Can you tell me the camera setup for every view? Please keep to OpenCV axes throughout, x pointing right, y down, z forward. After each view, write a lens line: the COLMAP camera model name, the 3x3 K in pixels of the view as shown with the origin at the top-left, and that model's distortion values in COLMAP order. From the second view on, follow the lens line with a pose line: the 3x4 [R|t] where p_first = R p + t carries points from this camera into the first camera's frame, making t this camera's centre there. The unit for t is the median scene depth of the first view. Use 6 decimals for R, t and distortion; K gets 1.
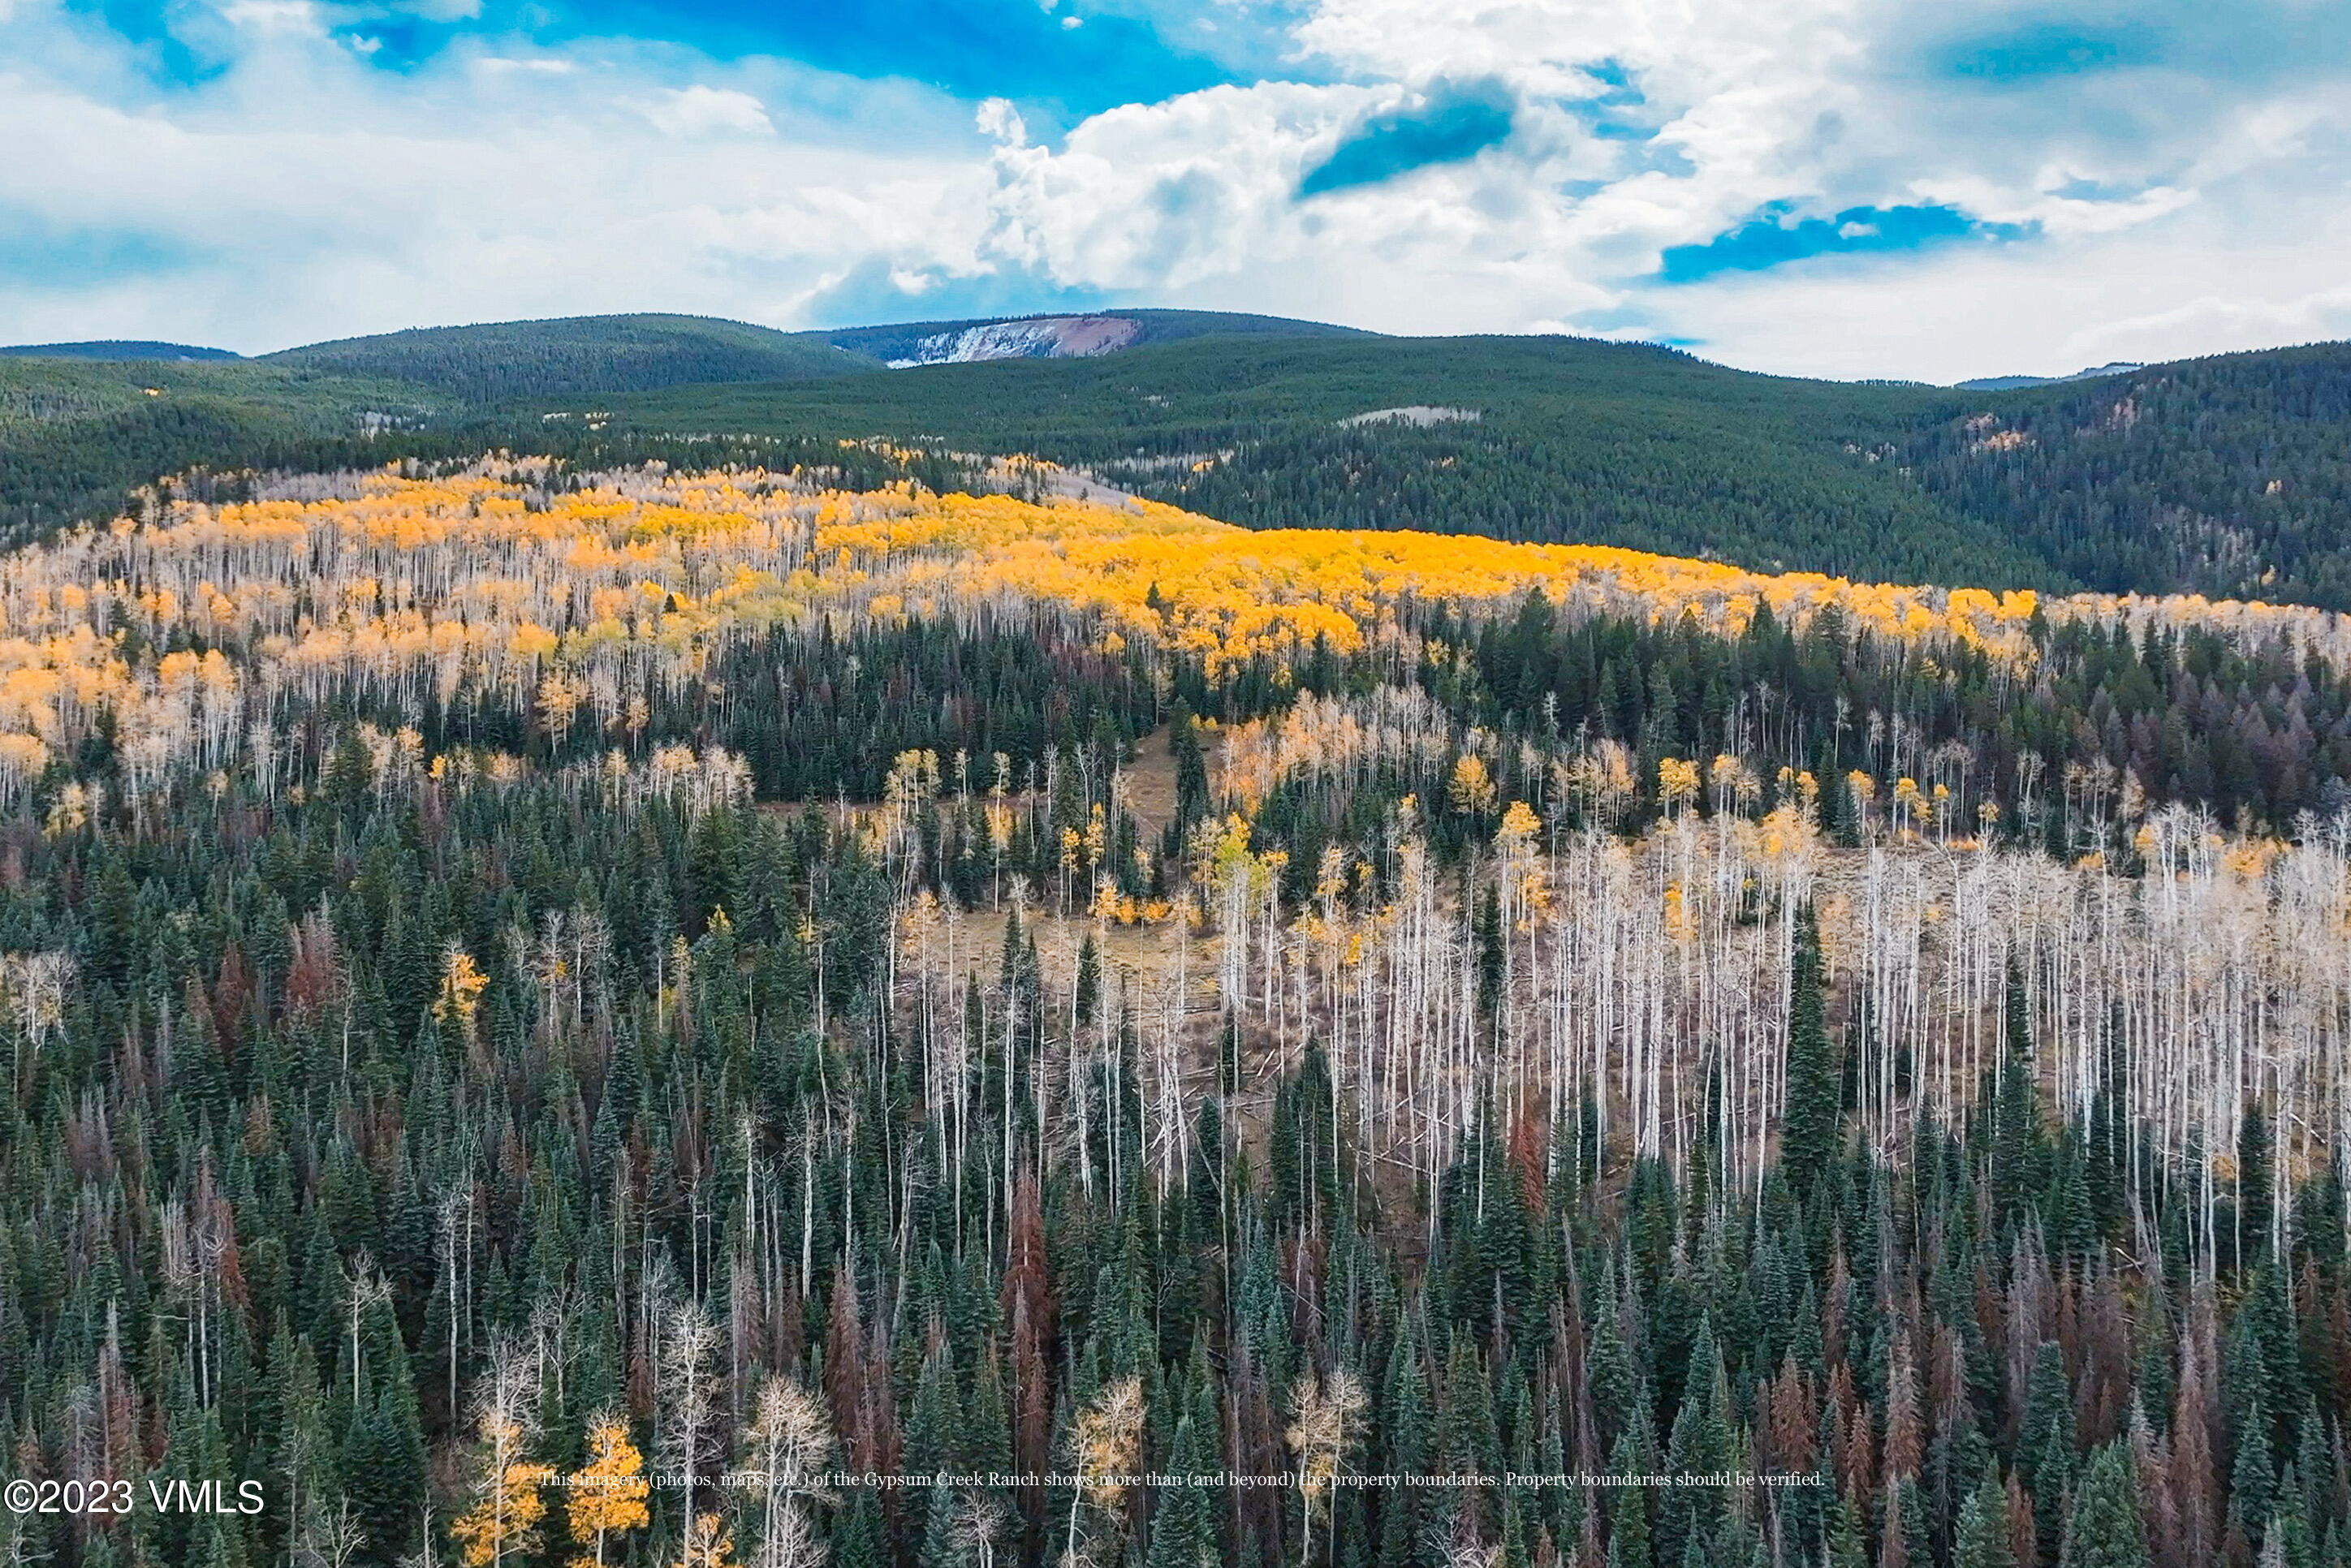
lens RADIAL K [[1673.0, 0, 1175.5], [0, 1673.0, 784.0], [0, 0, 1]] dist [-0.051719, 0.029802]
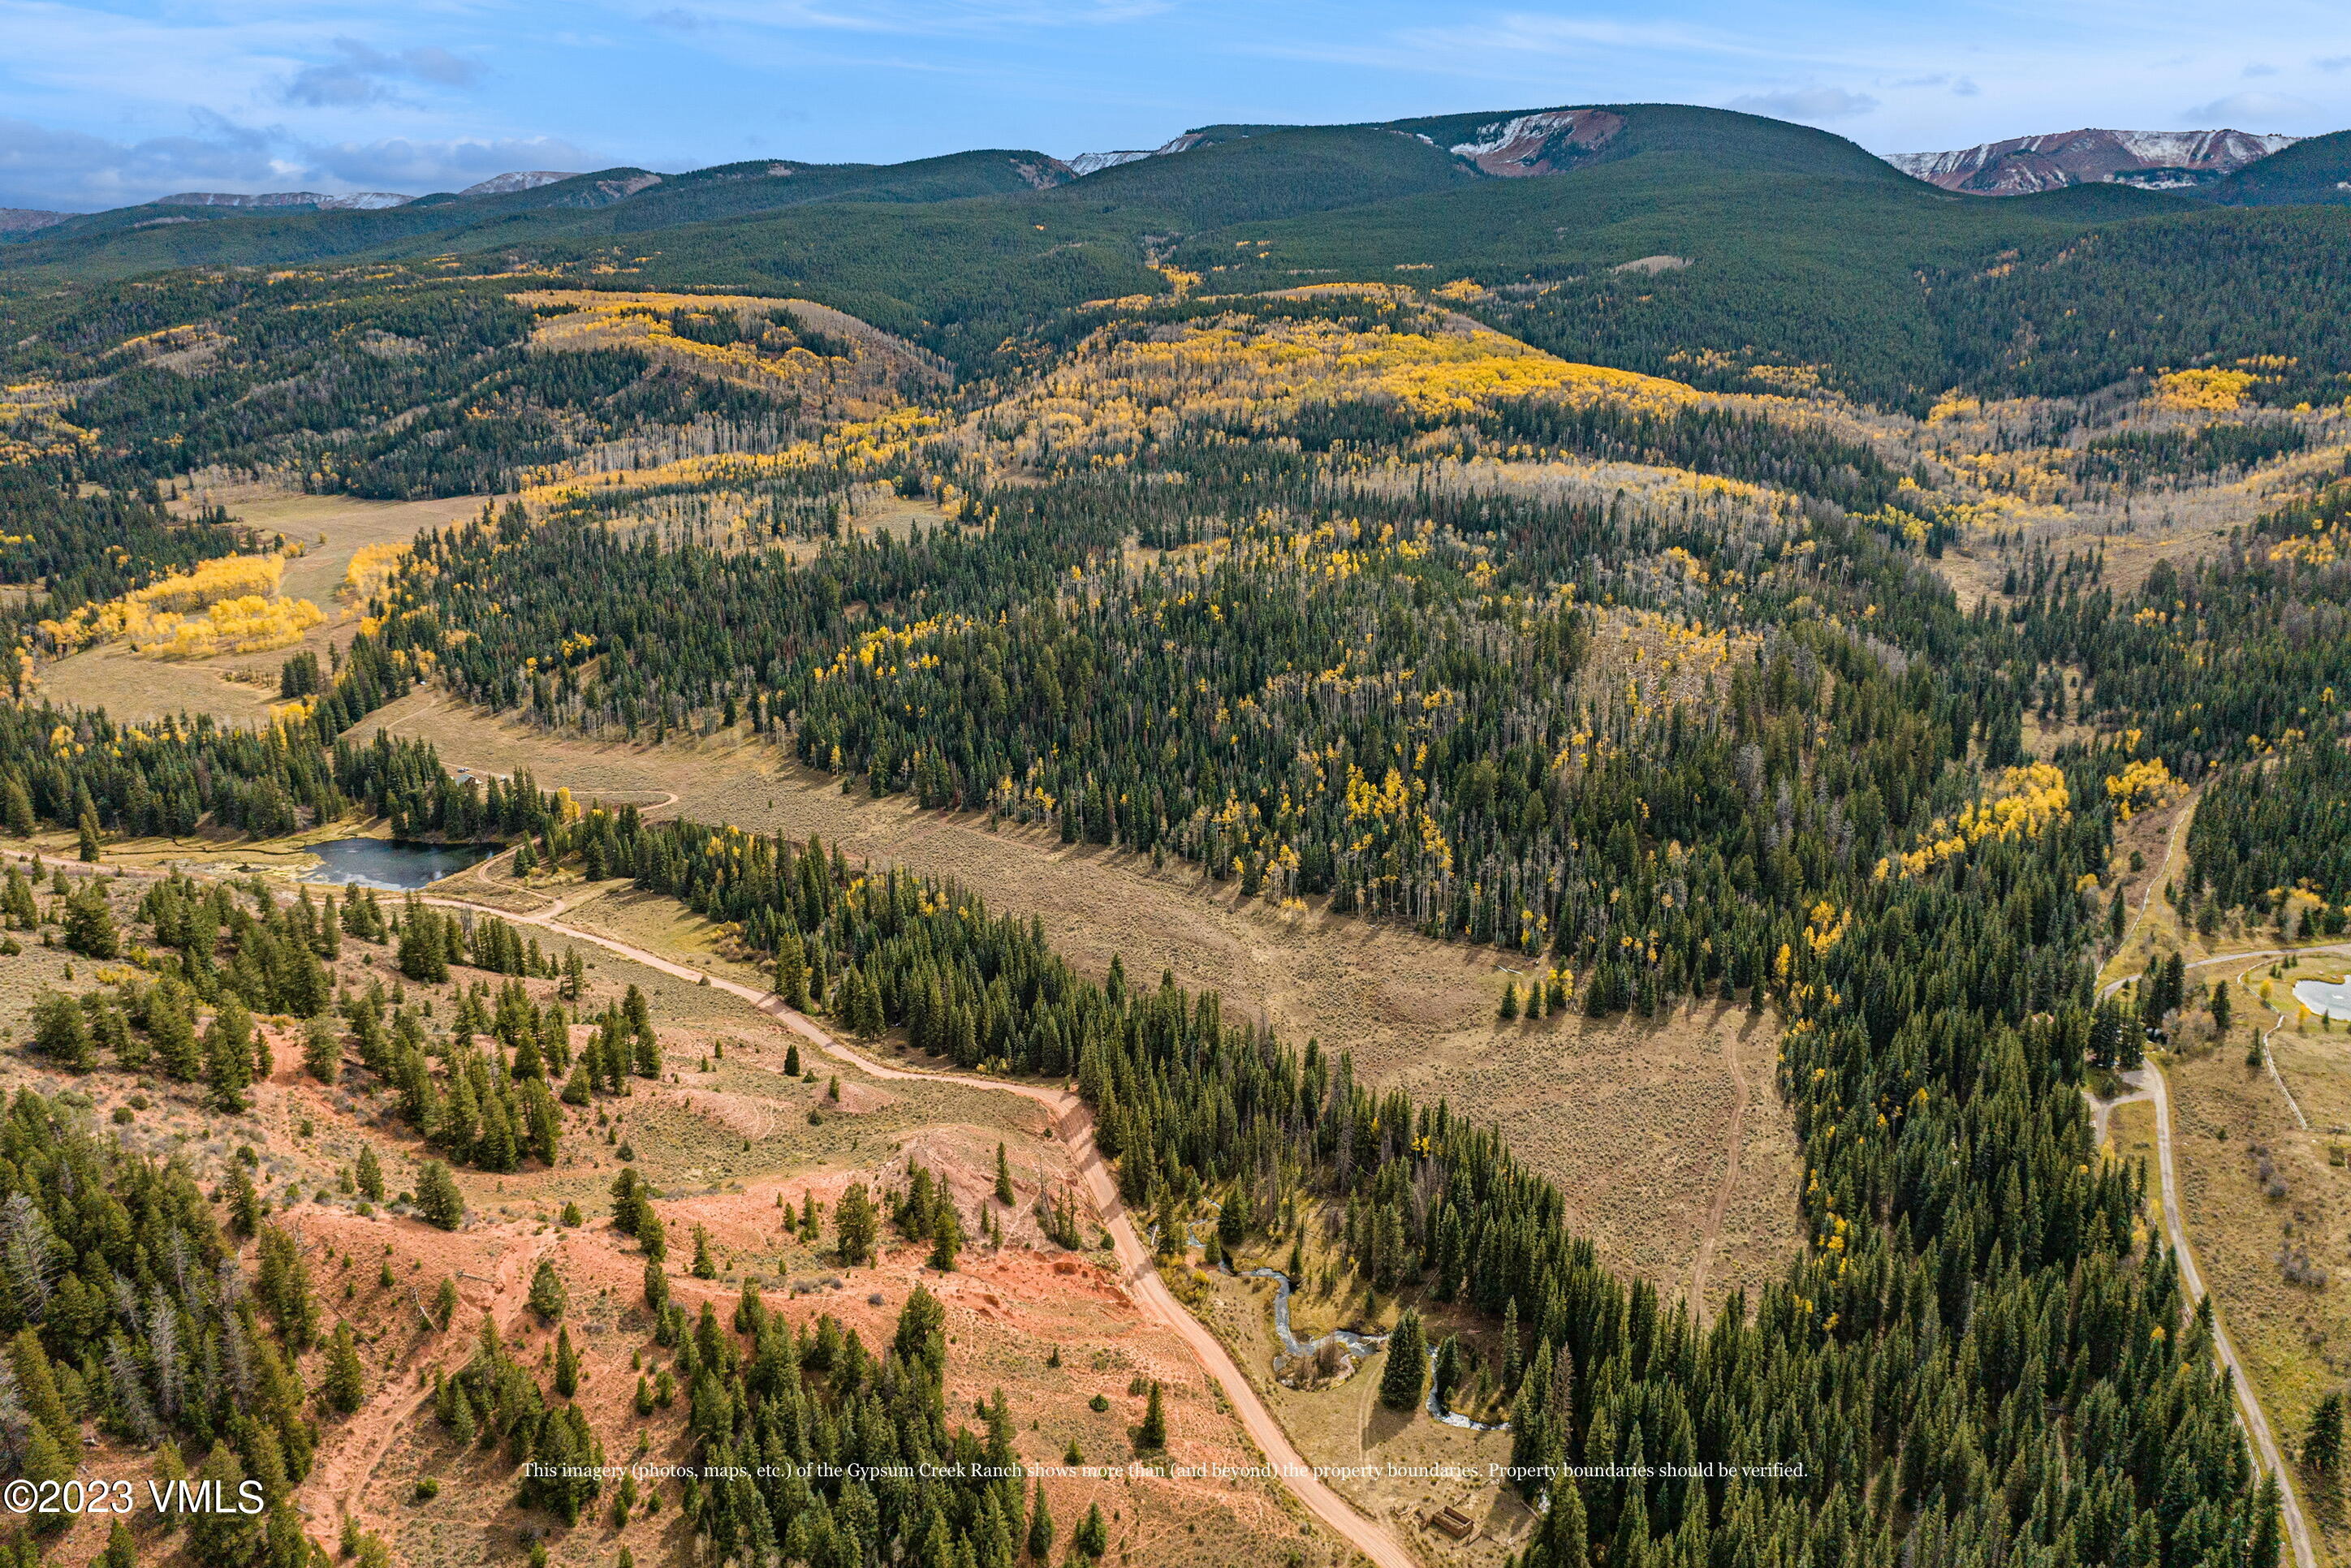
lens RADIAL K [[1673.0, 0, 1175.5], [0, 1673.0, 784.0], [0, 0, 1]] dist [-0.051719, 0.029802]
pose [[0.929867, 0.093786, -0.355740, 0.817617], [-0.020061, 0.978448, 0.205516, -0.021210], [0.367348, -0.183966, 0.911708, -2.471526]]
